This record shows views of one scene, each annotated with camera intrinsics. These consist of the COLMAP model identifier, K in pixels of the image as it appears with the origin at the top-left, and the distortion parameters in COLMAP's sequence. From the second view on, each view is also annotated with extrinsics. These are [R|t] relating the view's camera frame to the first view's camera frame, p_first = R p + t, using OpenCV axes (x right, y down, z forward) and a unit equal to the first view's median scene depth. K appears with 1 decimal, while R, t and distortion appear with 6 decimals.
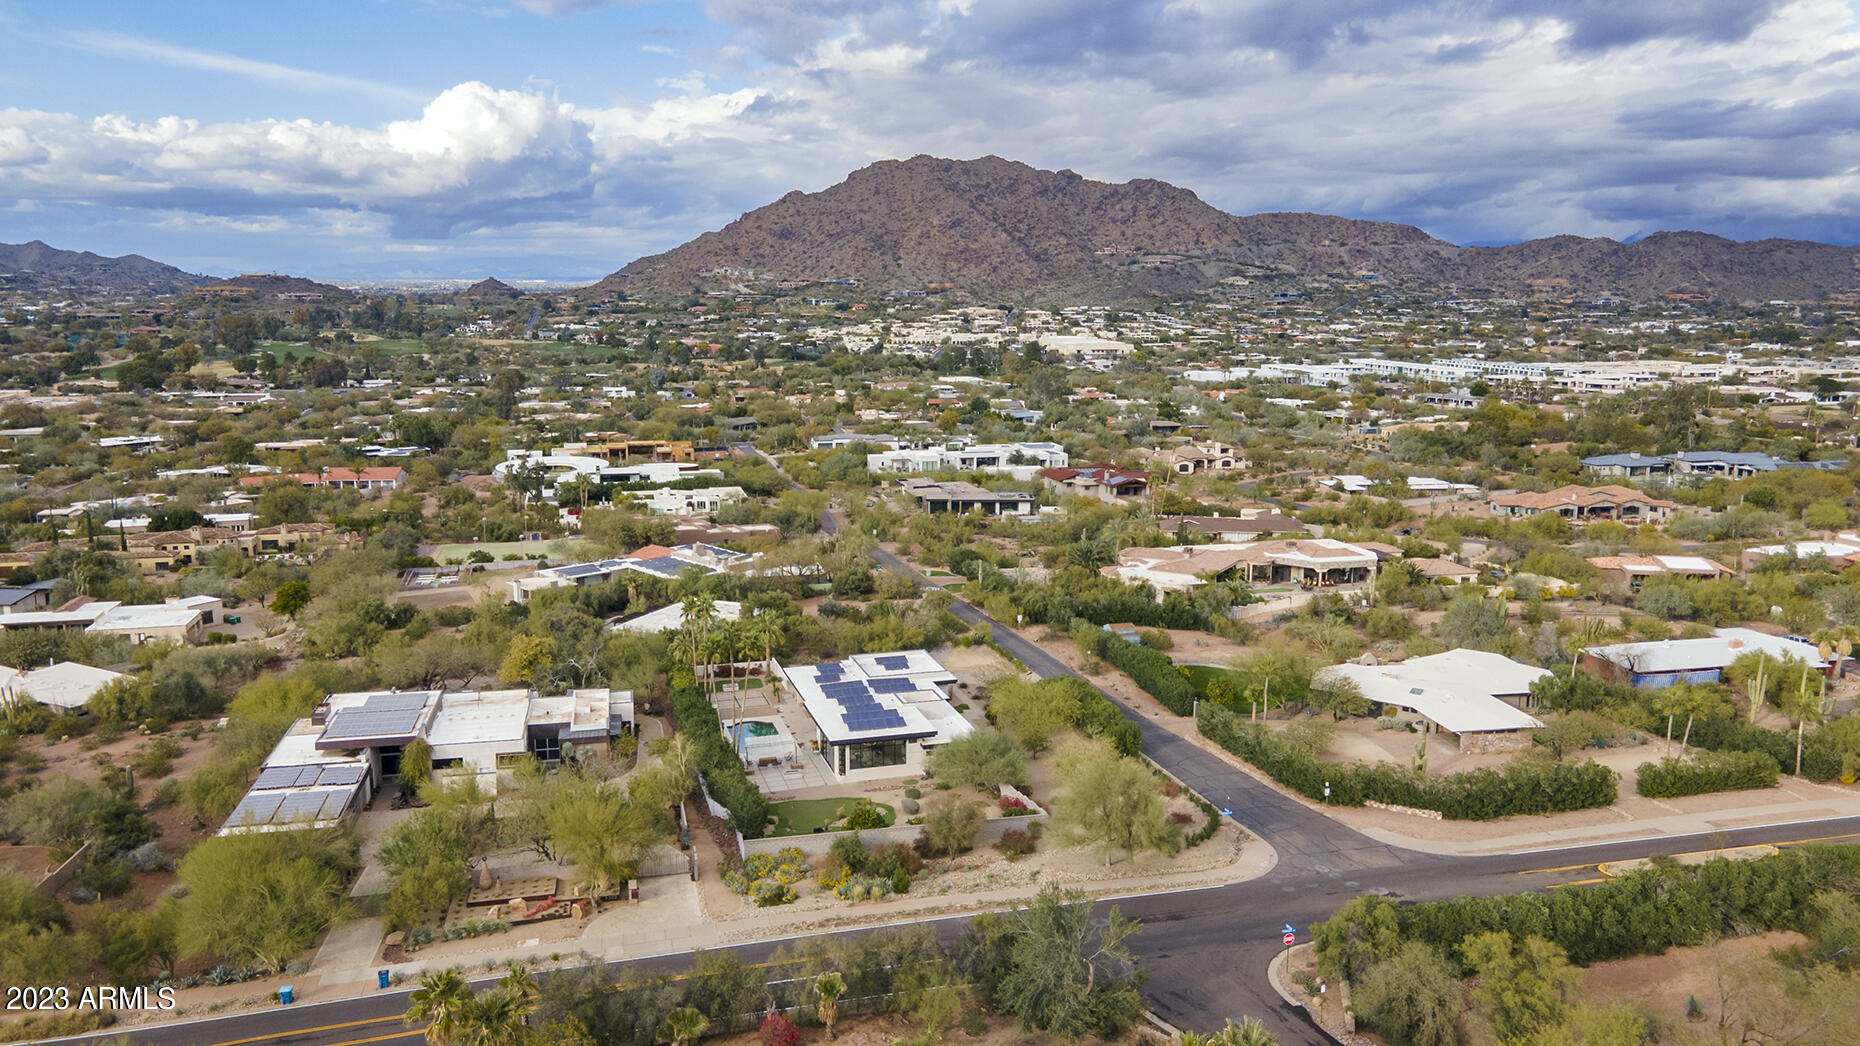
lens RADIAL K [[1343.9, 0, 898.1], [0, 1343.9, 525.5], [0, 0, 1]] dist [0.002032, 0.064400]
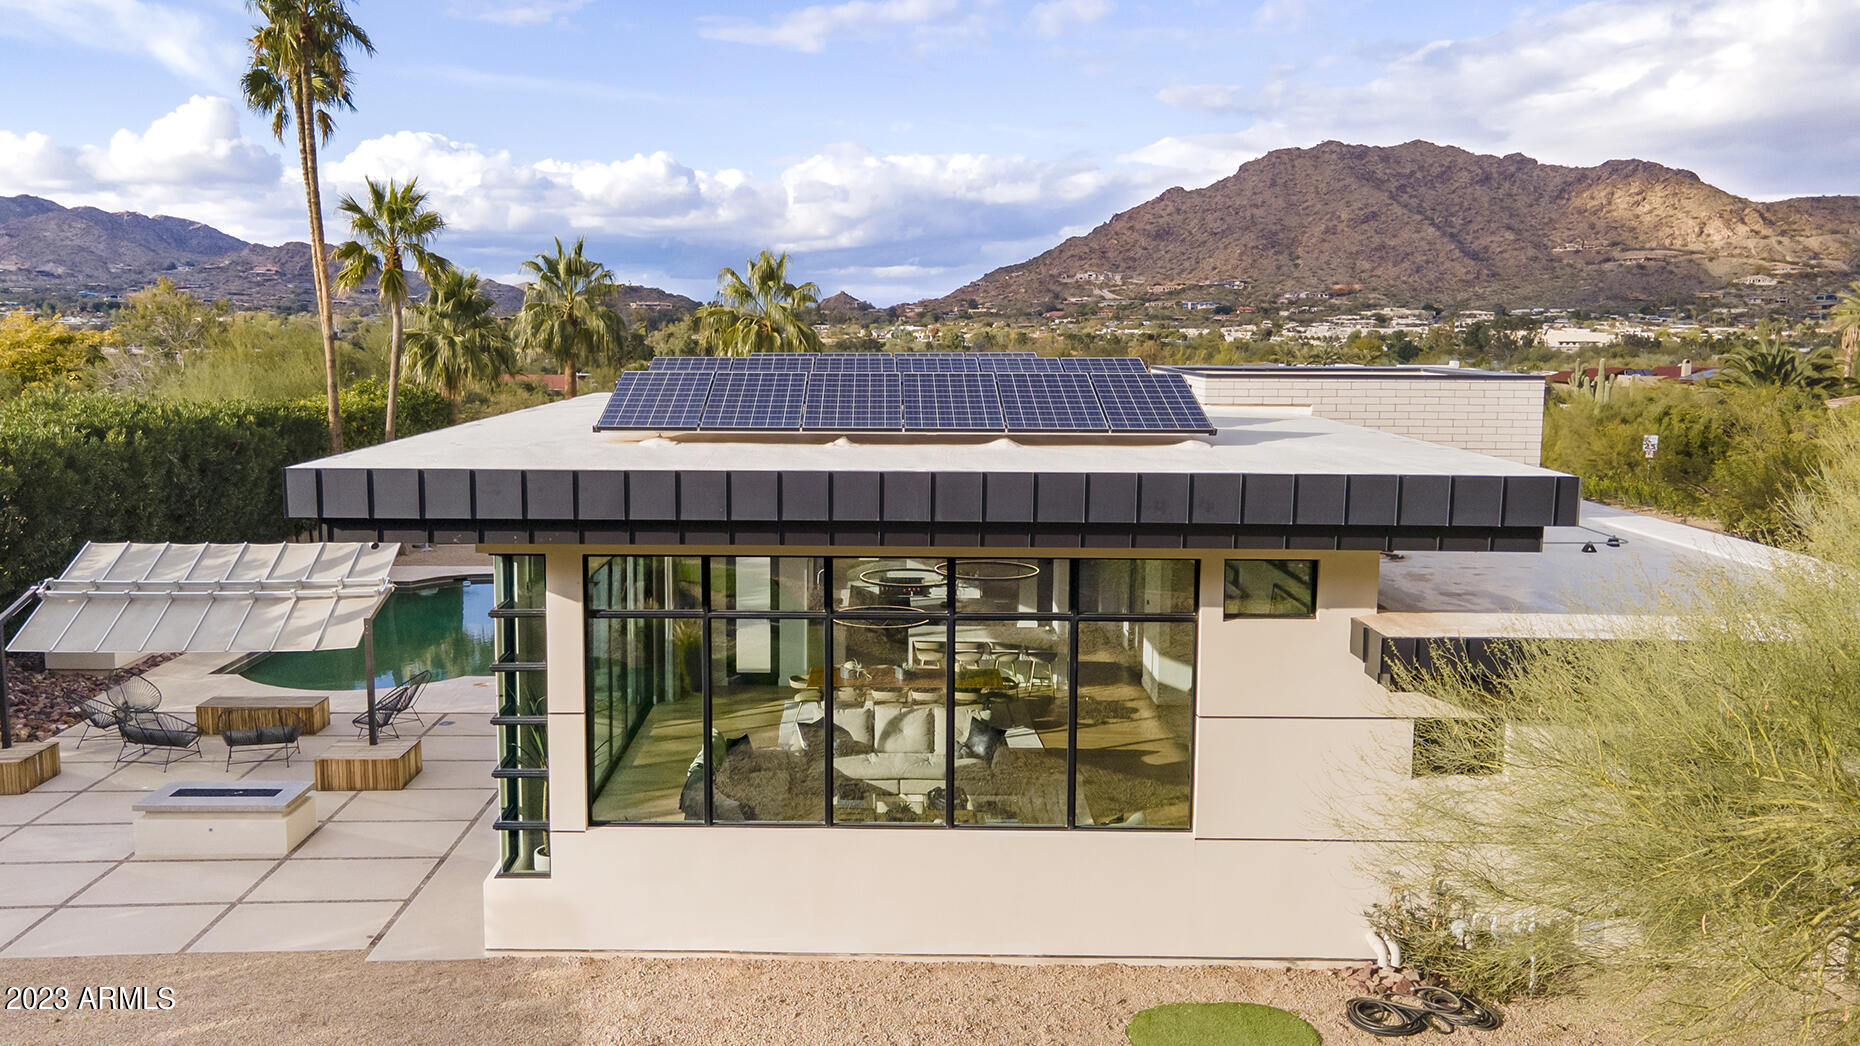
lens RADIAL K [[1343.9, 0, 898.1], [0, 1343.9, 525.5], [0, 0, 1]] dist [0.002032, 0.064400]
pose [[0.959846, 0.037624, -0.277993, 0.001572], [-0.053703, 0.997282, -0.050451, 0.023358], [0.275339, 0.063354, 0.959257, 0.129818]]
